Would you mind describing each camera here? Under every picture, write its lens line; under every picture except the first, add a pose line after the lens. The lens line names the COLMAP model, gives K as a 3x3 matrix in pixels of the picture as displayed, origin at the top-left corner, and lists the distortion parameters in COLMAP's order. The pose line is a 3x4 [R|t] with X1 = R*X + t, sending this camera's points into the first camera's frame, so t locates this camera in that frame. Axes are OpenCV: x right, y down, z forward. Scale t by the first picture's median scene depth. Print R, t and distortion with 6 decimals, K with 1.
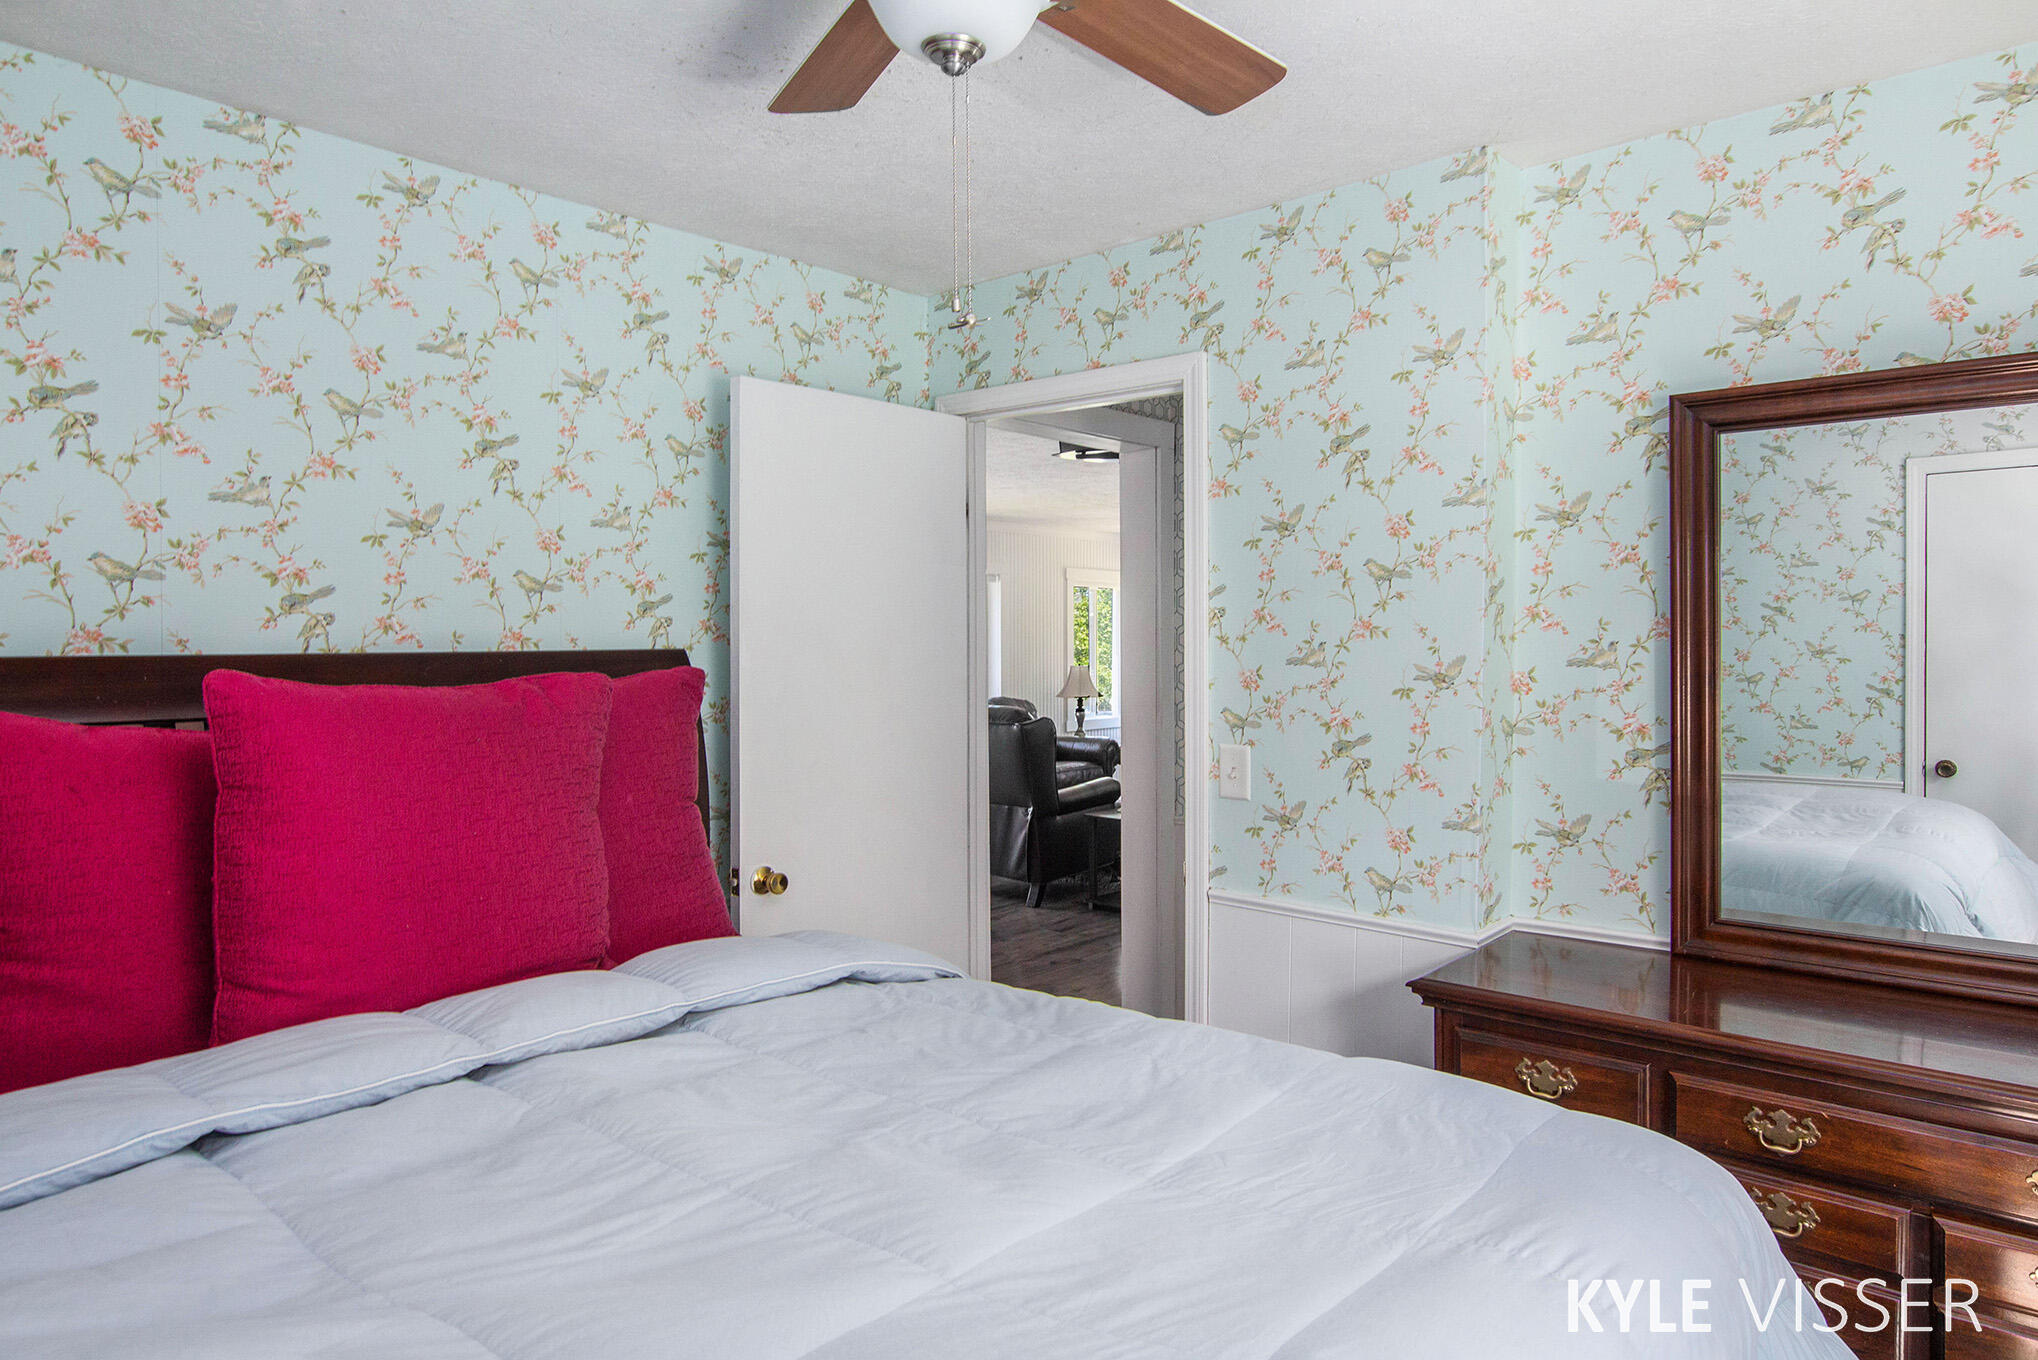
lens RADIAL K [[1255.3, 0, 1019.3], [0, 1255.3, 672.5], [0, 0, 1]] dist [-0.000153, -0.000001]
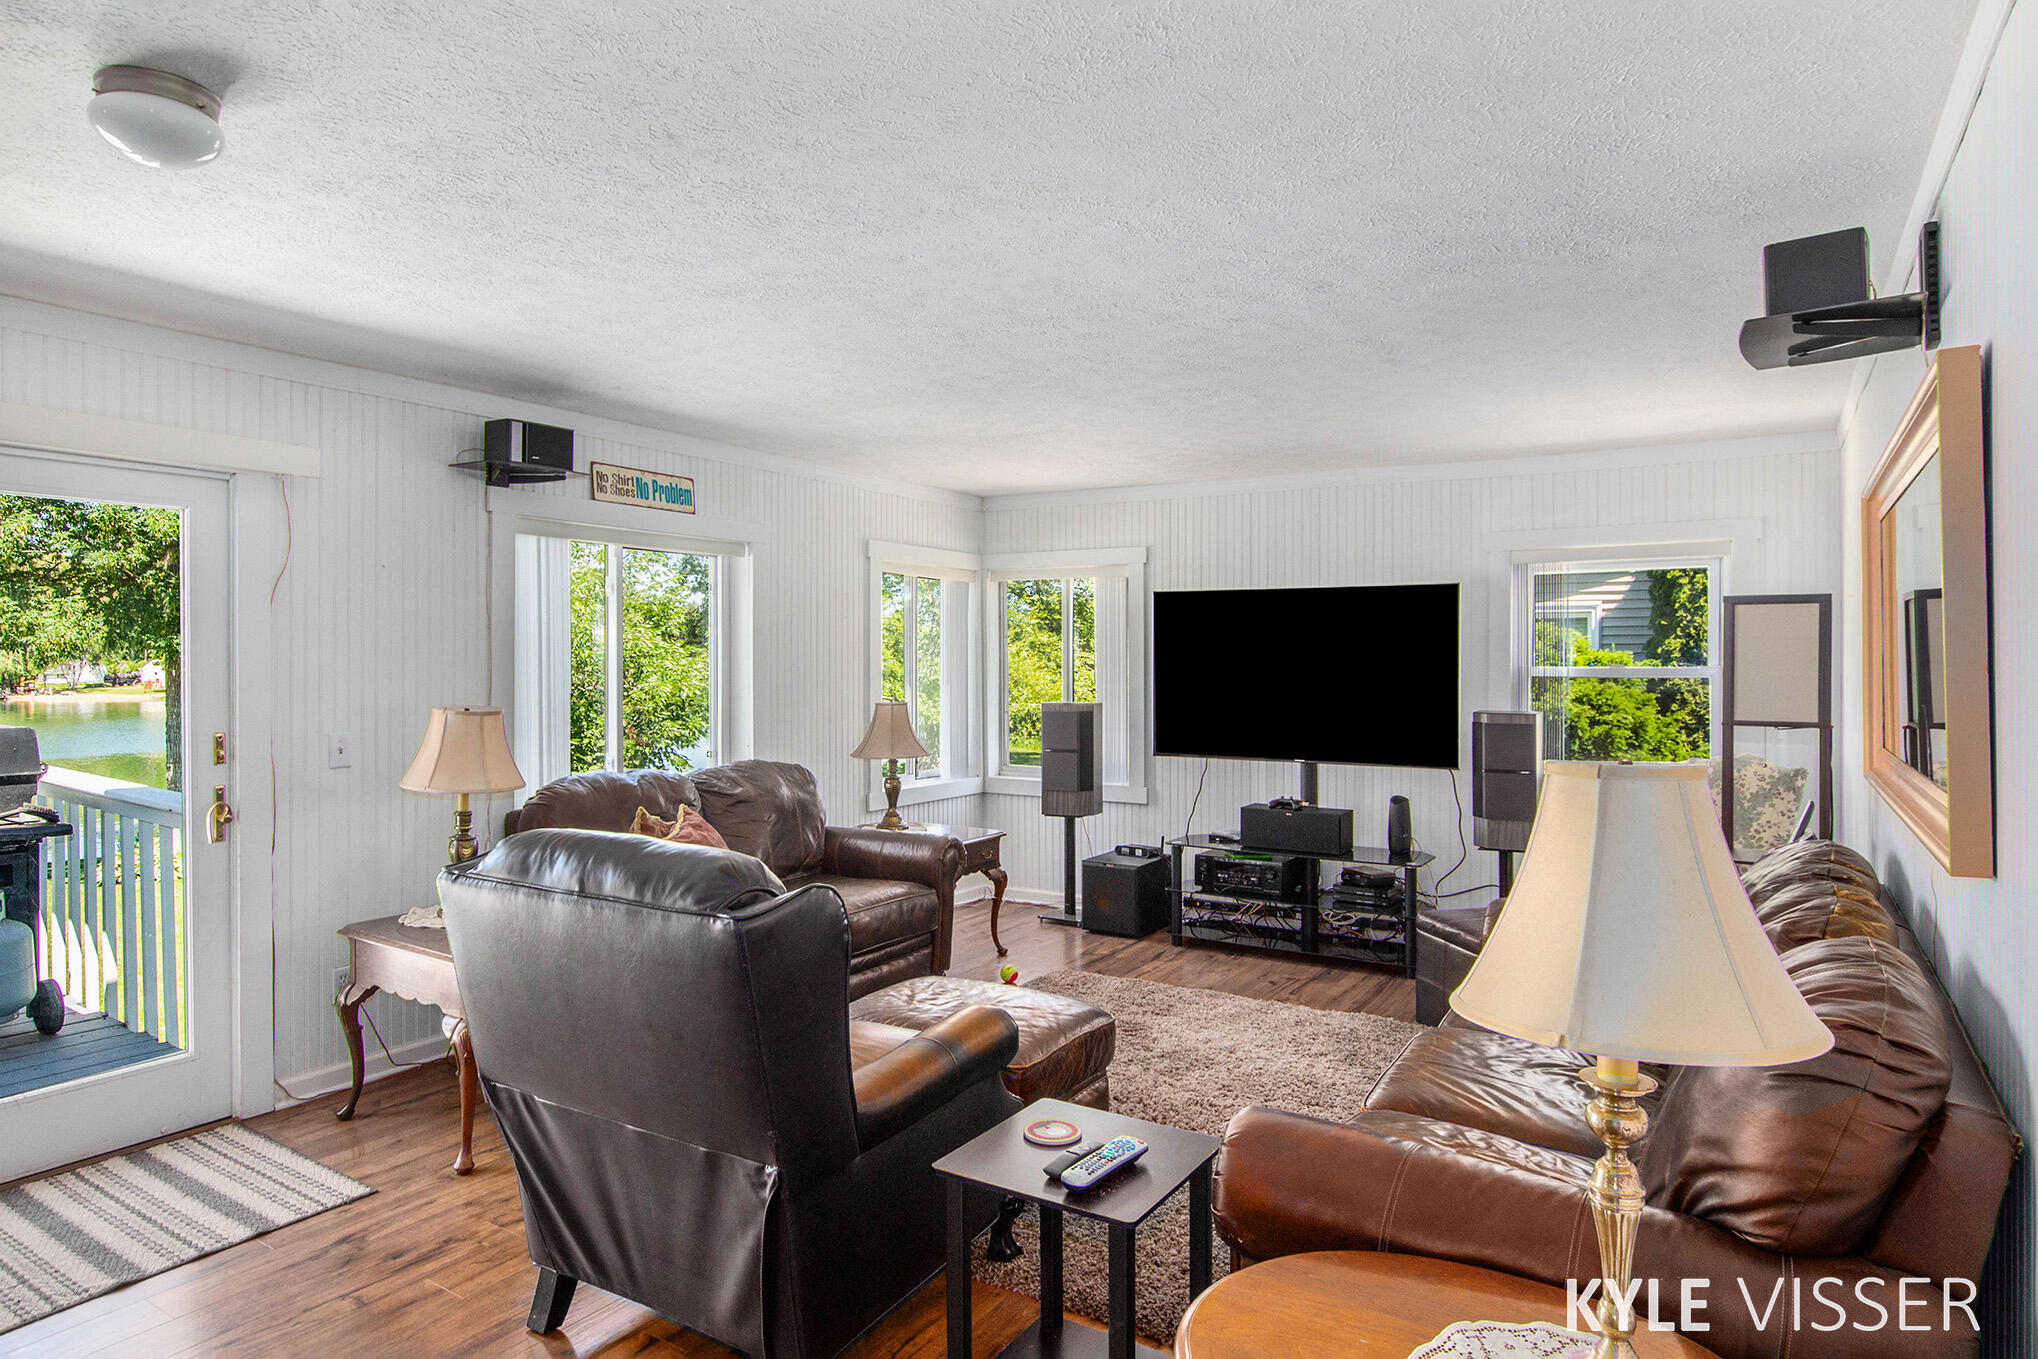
lens RADIAL K [[1145.2, 0, 1017.0], [0, 1145.2, 678.0], [0, 0, 1]] dist [-0.003505, -0.000195]
pose [[0.985105, 0.002187, 0.171940, 0.014278], [0.000348, 0.999892, -0.014716, -0.009754], [-0.171953, 0.014557, 0.984998, 0.483463]]
